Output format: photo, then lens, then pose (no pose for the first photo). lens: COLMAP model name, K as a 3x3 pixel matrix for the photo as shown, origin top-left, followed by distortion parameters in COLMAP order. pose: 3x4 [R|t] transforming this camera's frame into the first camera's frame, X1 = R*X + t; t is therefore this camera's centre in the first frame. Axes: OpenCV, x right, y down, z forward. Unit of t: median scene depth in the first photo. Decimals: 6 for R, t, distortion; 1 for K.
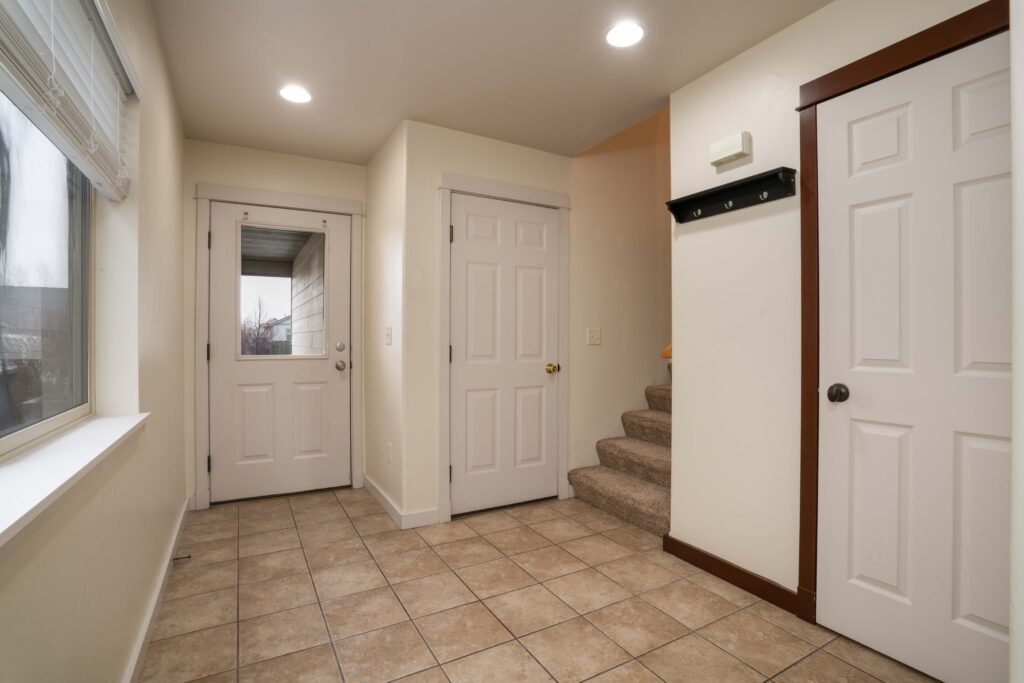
lens RADIAL K [[469.0, 0, 507.5], [0, 469.0, 342.0], [0, 0, 1]] dist [-0.061510, 0.000268]
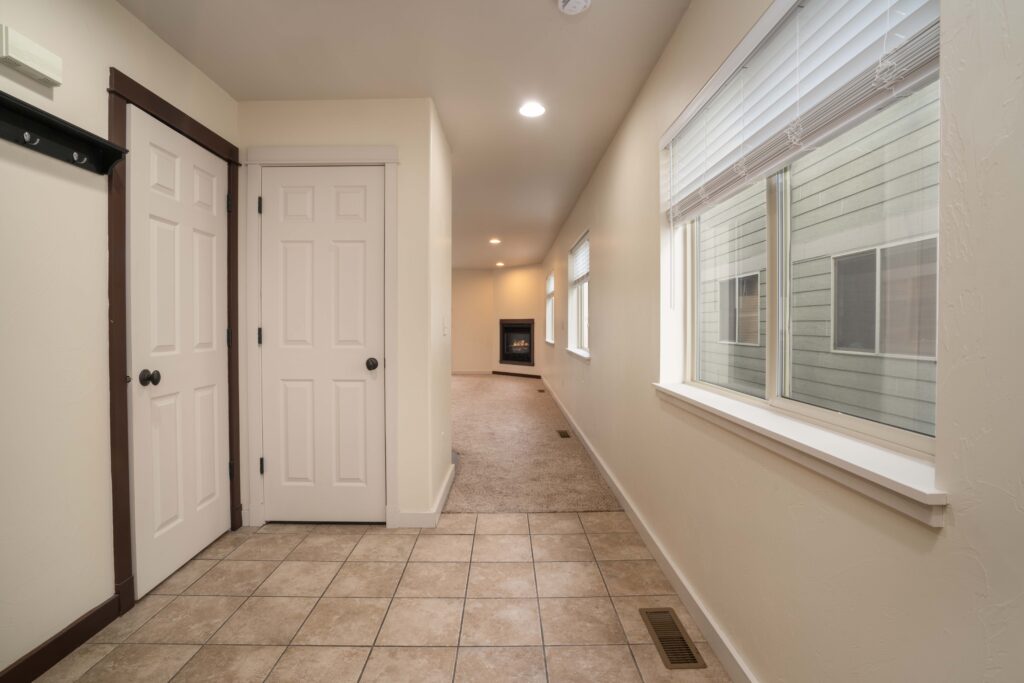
lens RADIAL K [[476.2, 0, 508.1], [0, 476.2, 338.6], [0, 0, 1]] dist [-0.056505, 0.016441]
pose [[-0.883154, -0.013874, 0.468878, -0.586336], [0.001282, 0.999487, 0.031991, -0.020215], [-0.469081, 0.028854, -0.882684, 1.549277]]
